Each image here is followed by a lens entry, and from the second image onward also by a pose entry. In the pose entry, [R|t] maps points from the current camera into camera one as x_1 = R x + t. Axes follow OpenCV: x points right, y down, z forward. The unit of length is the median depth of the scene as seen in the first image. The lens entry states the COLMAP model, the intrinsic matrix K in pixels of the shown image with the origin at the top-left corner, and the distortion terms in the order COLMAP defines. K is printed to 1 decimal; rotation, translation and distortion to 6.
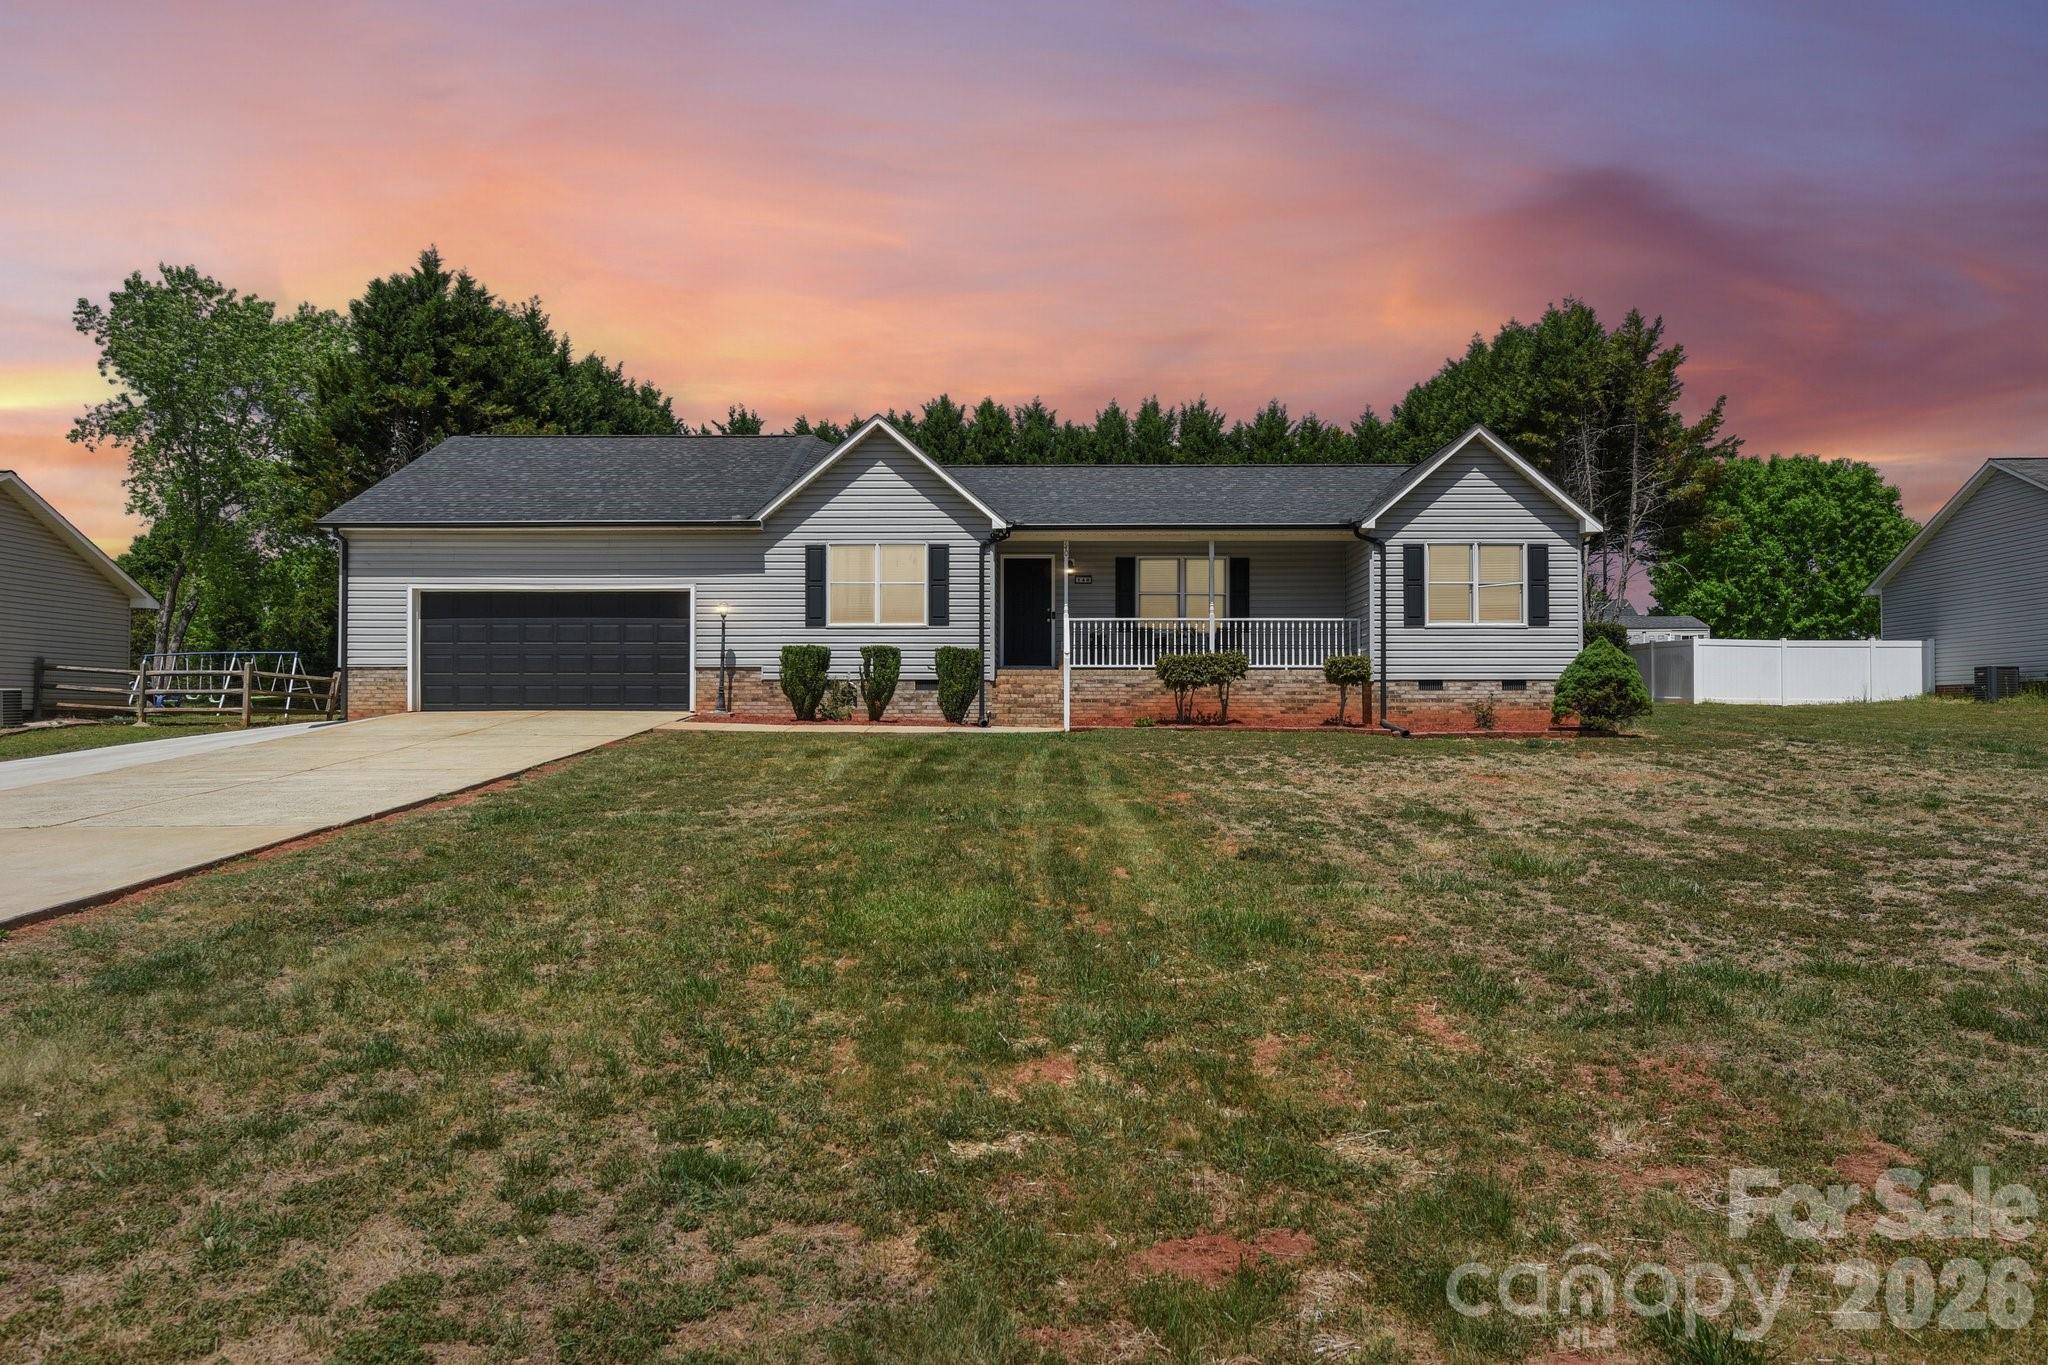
lens RADIAL K [[1398.1, 0, 1024.0], [0, 1398.1, 682.5], [0, 0, 1]] dist [0.020118, -0.000149]
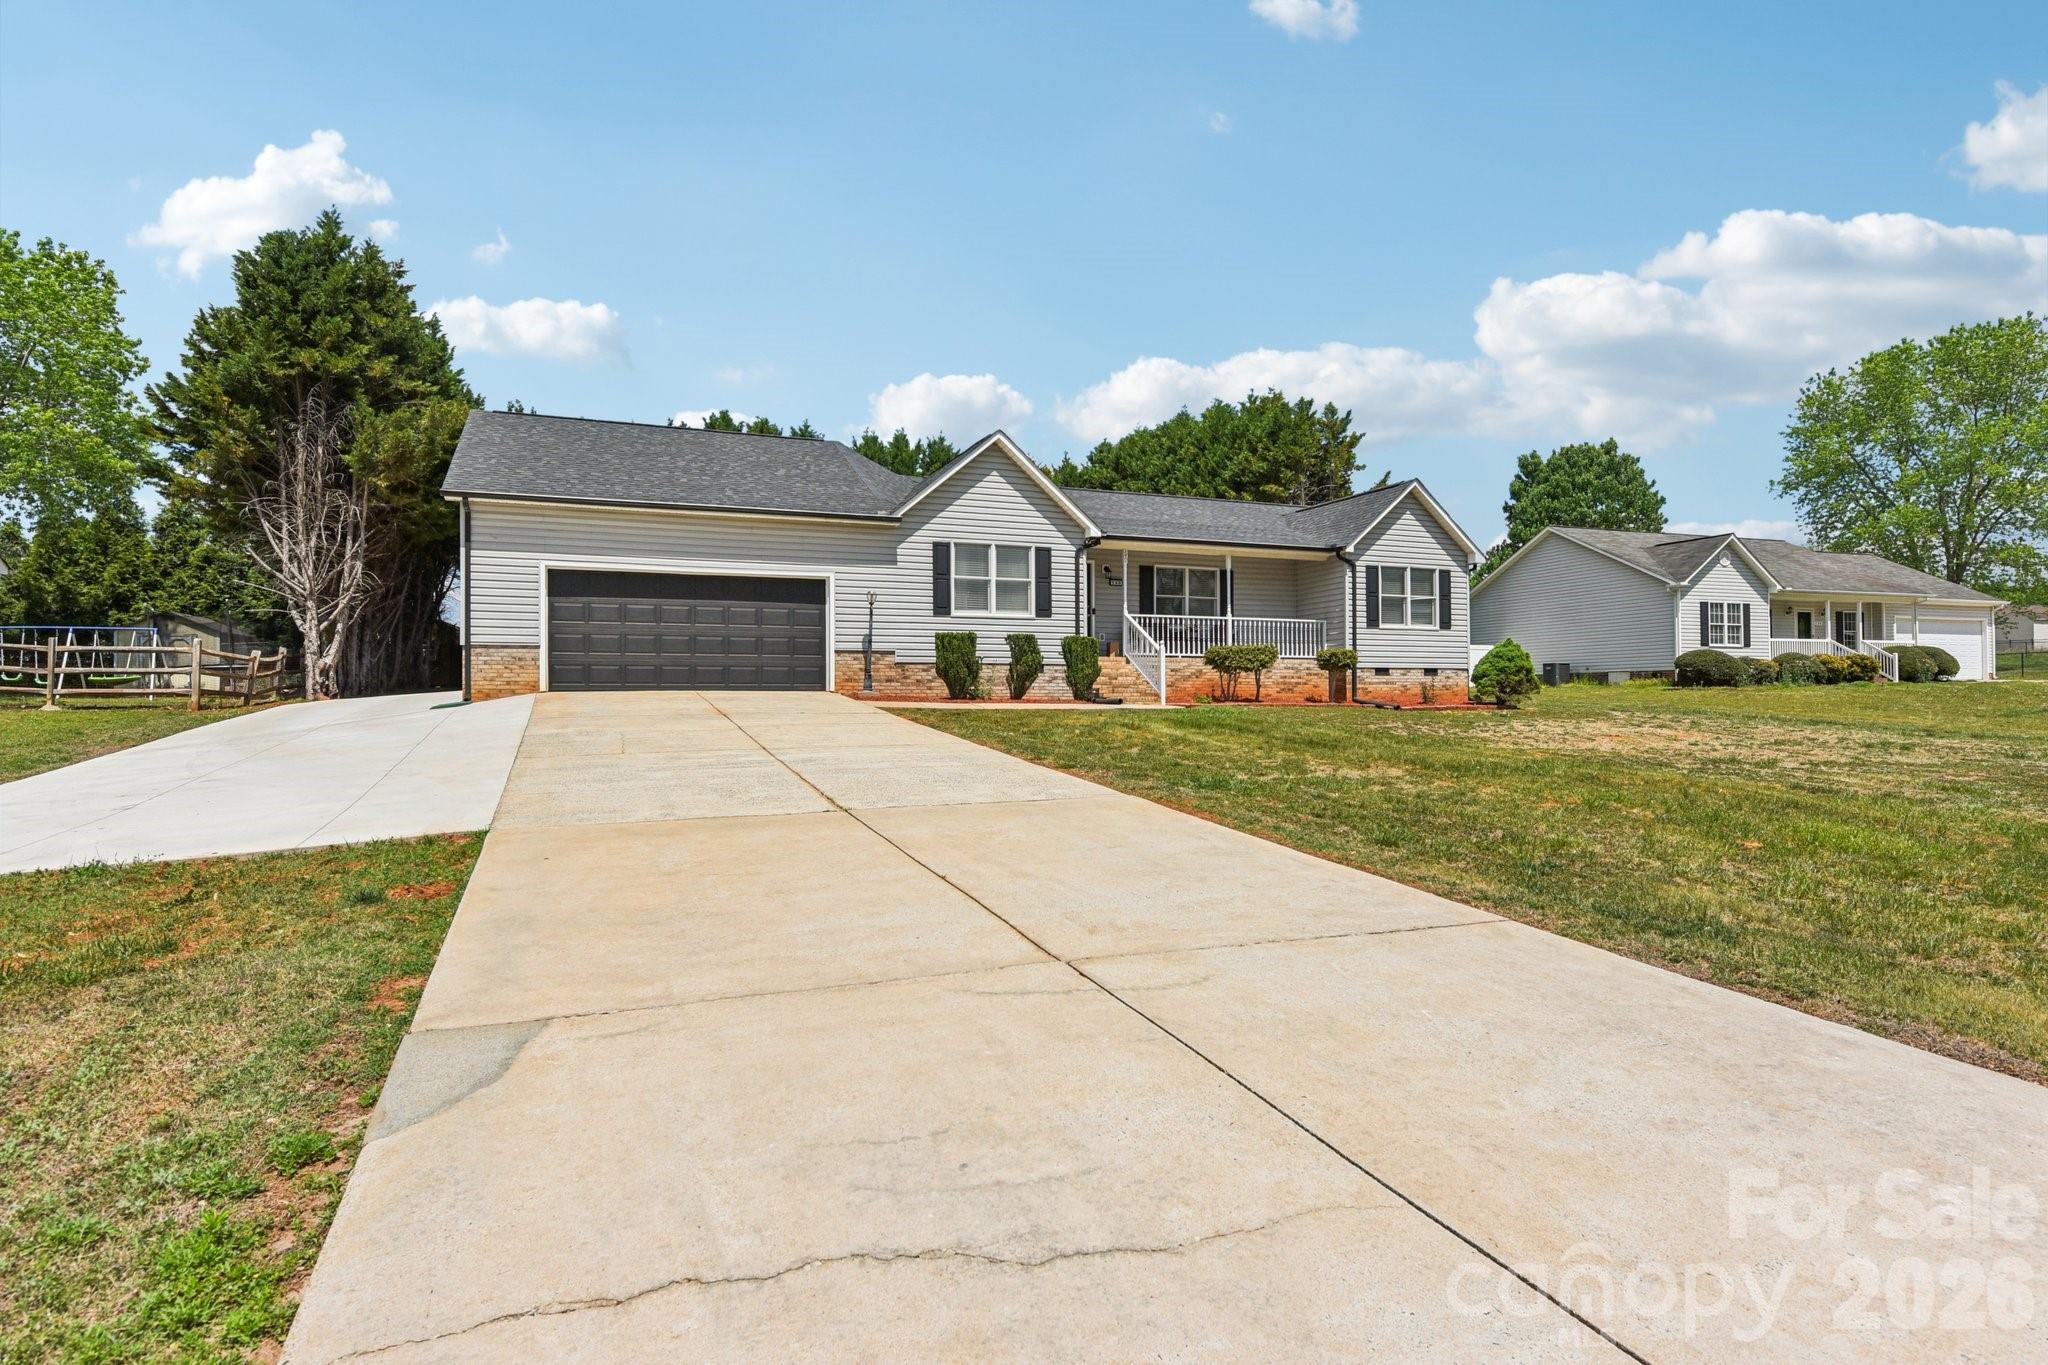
lens RADIAL K [[1150.7, 0, 1024.0], [0, 1150.7, 682.5], [0, 0, 1]] dist [-0.003771, 0.000870]
pose [[0.911756, 0.003010, 0.410722, -0.463823], [-0.006697, 0.999949, 0.007538, 0.006024], [-0.410679, -0.009624, 0.911729, 0.137455]]
